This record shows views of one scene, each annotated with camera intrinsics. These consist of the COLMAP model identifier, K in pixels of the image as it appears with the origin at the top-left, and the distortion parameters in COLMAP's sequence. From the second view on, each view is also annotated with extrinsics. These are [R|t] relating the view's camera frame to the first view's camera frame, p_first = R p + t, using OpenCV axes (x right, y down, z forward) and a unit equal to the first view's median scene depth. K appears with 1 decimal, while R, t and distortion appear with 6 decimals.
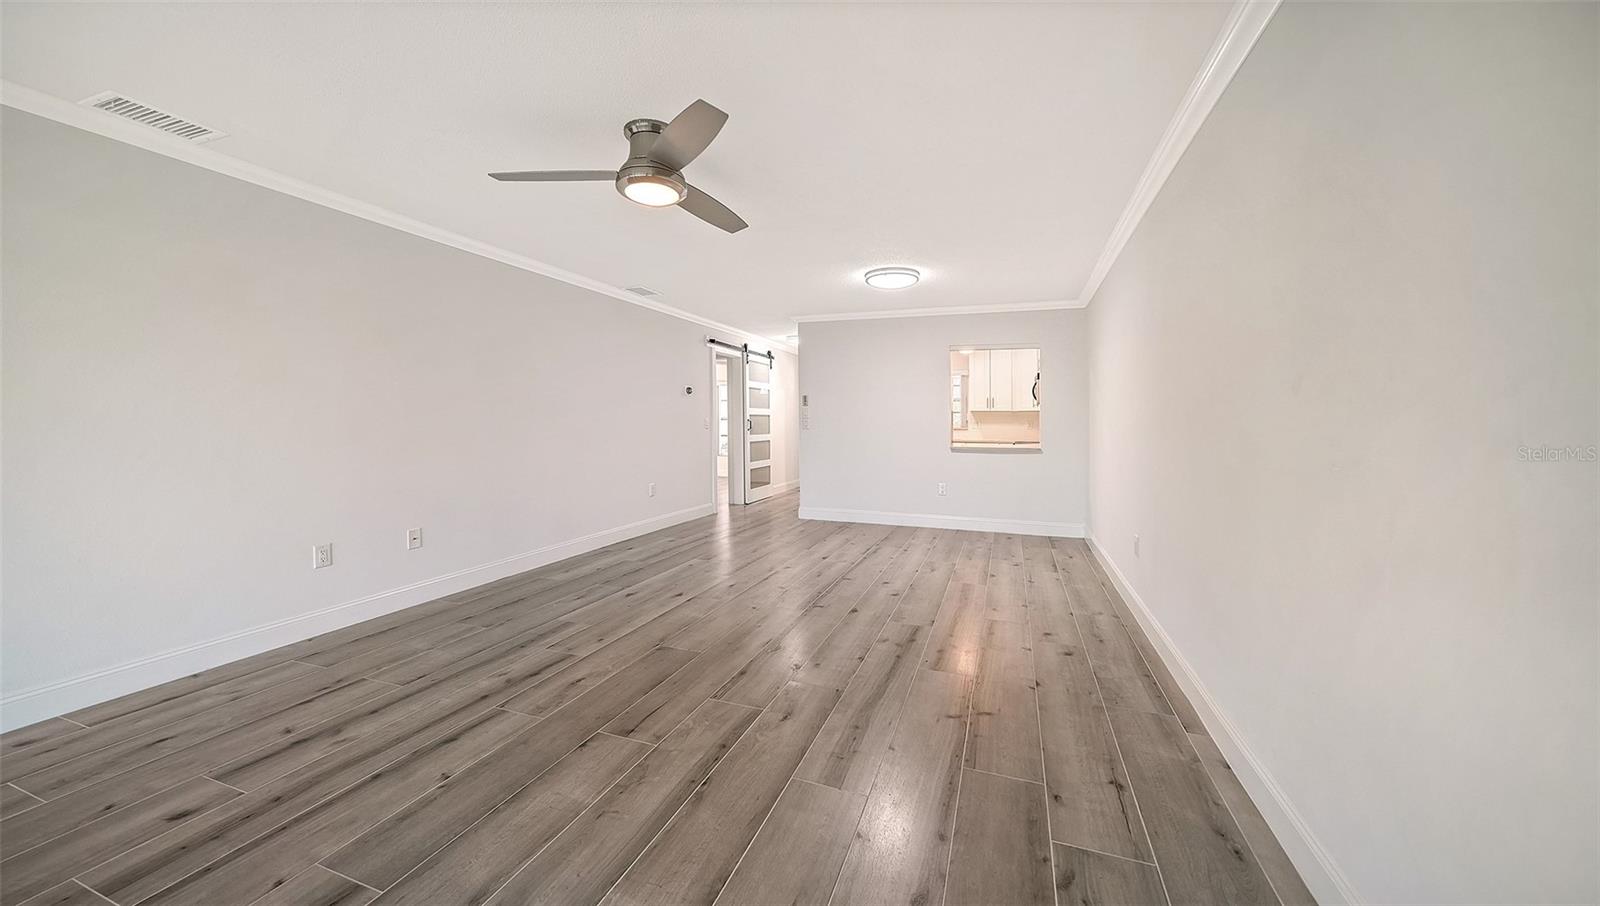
lens RADIAL K [[548.5, 0, 799.9], [0, 548.5, 441.0], [0, 0, 1]] dist [0.003136, -0.000054]
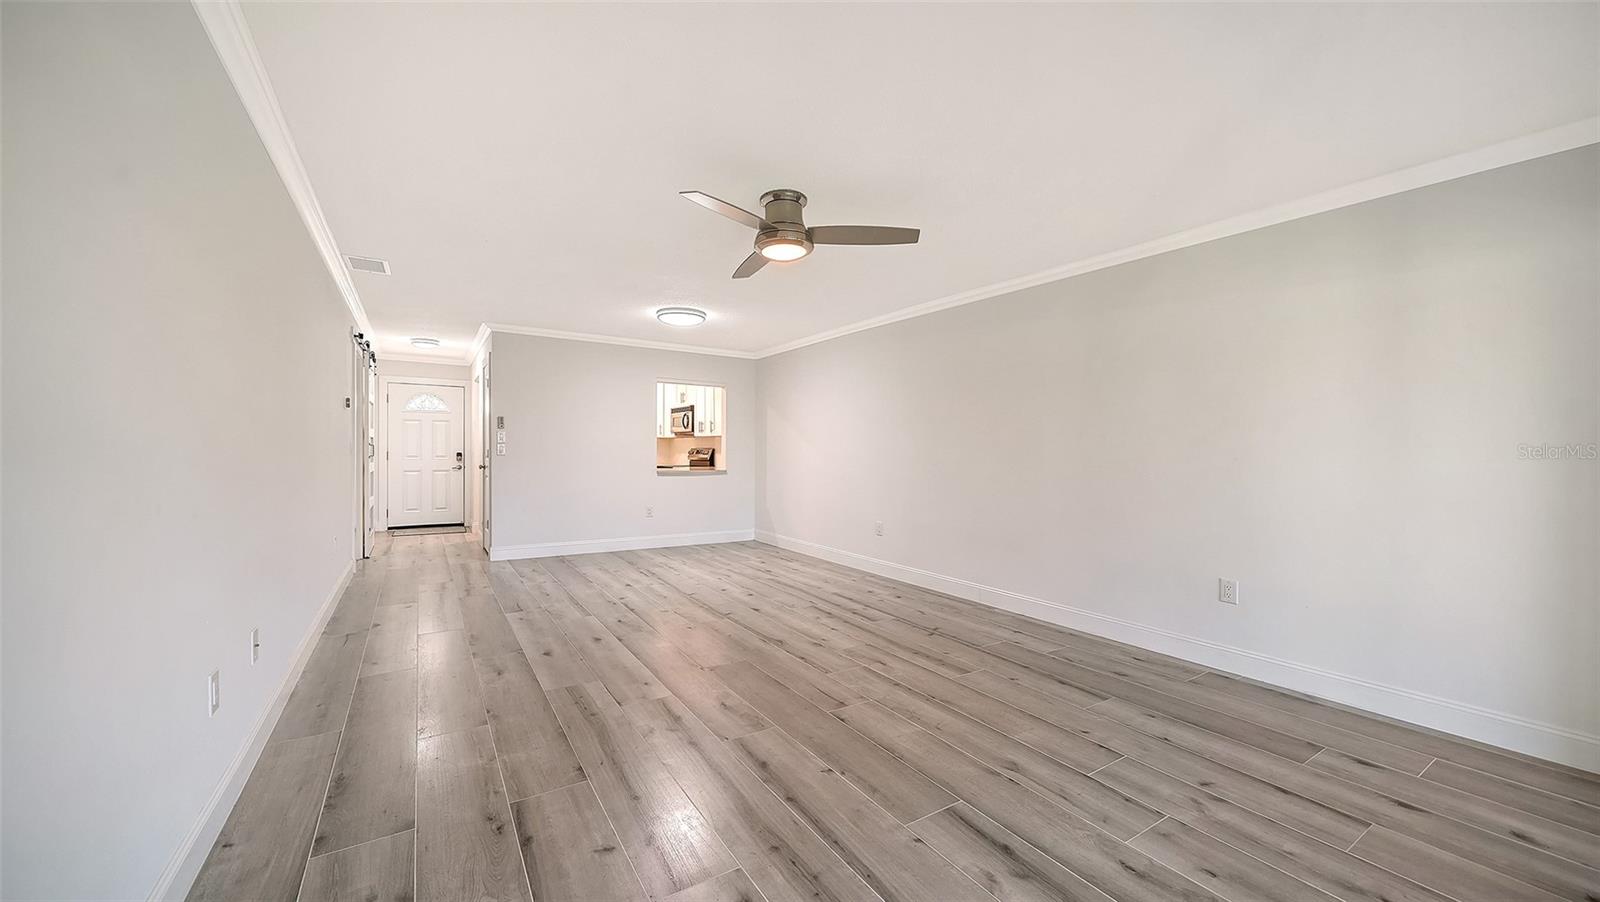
lens RADIAL K [[587.8, 0, 767.8], [0, 587.8, 443.6], [0, 0, 1]] dist [-0.010605, -0.000368]
pose [[0.624839, 0.013013, 0.780645, -0.968842], [0.016365, 0.999423, -0.029759, -0.012980], [-0.780582, 0.031369, 0.624265, 0.192463]]
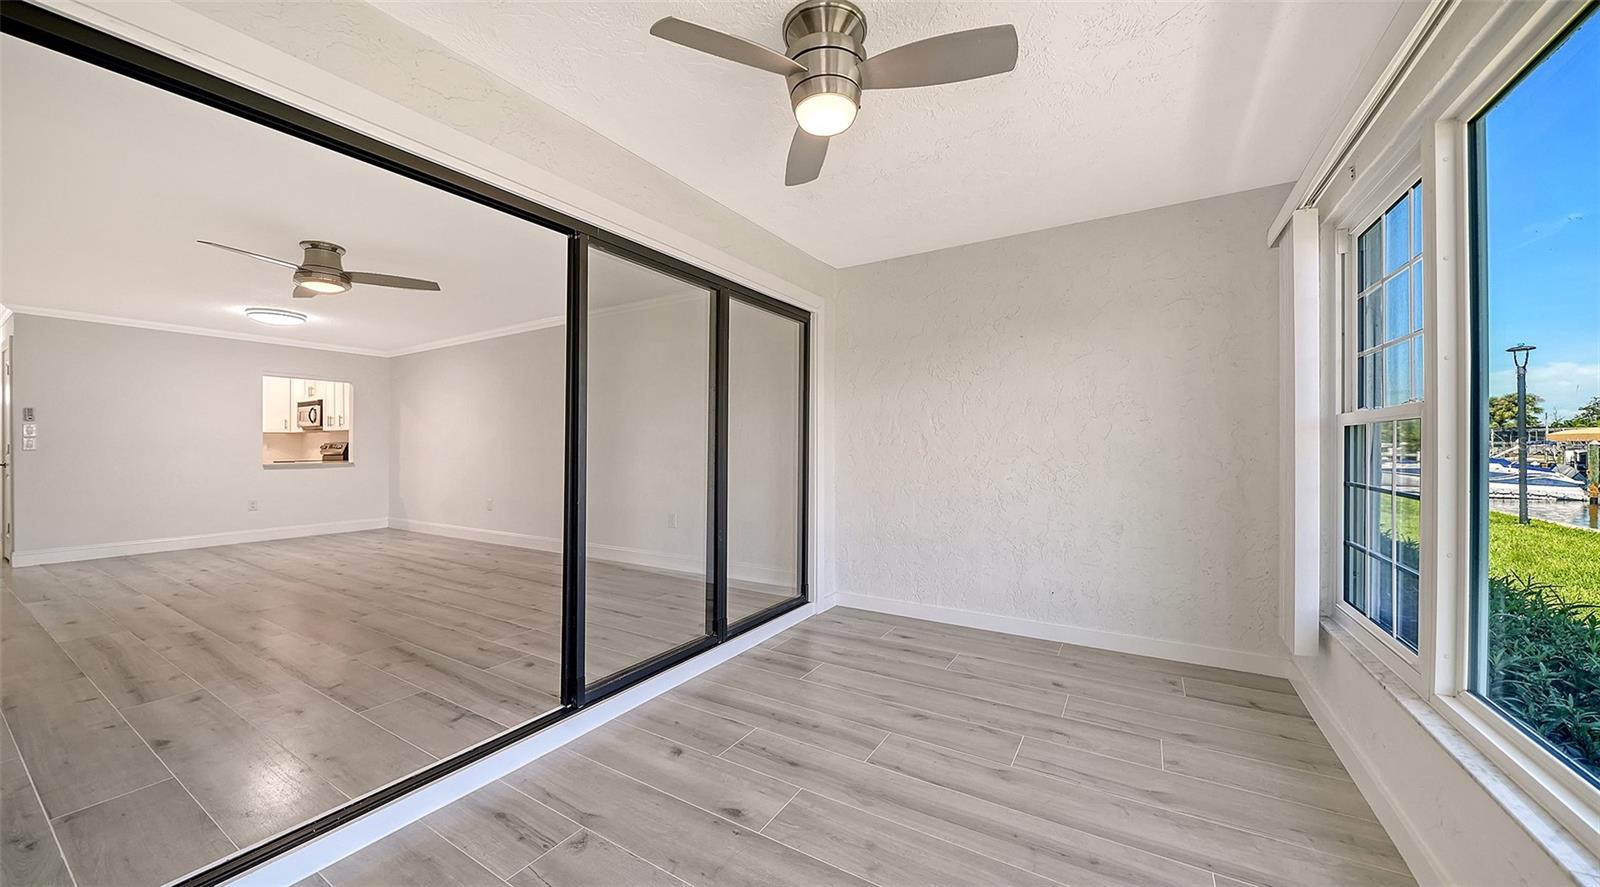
lens RADIAL K [[563.5, 0, 789.1], [0, 563.5, 439.6], [0, 0, 1]] dist [-0.005245, -0.001588]
pose [[0.187000, 0.012527, 0.982280, -1.213188], [0.036567, 0.999137, -0.019703, 0.038314], [-0.981679, 0.039604, 0.186381, -0.455049]]
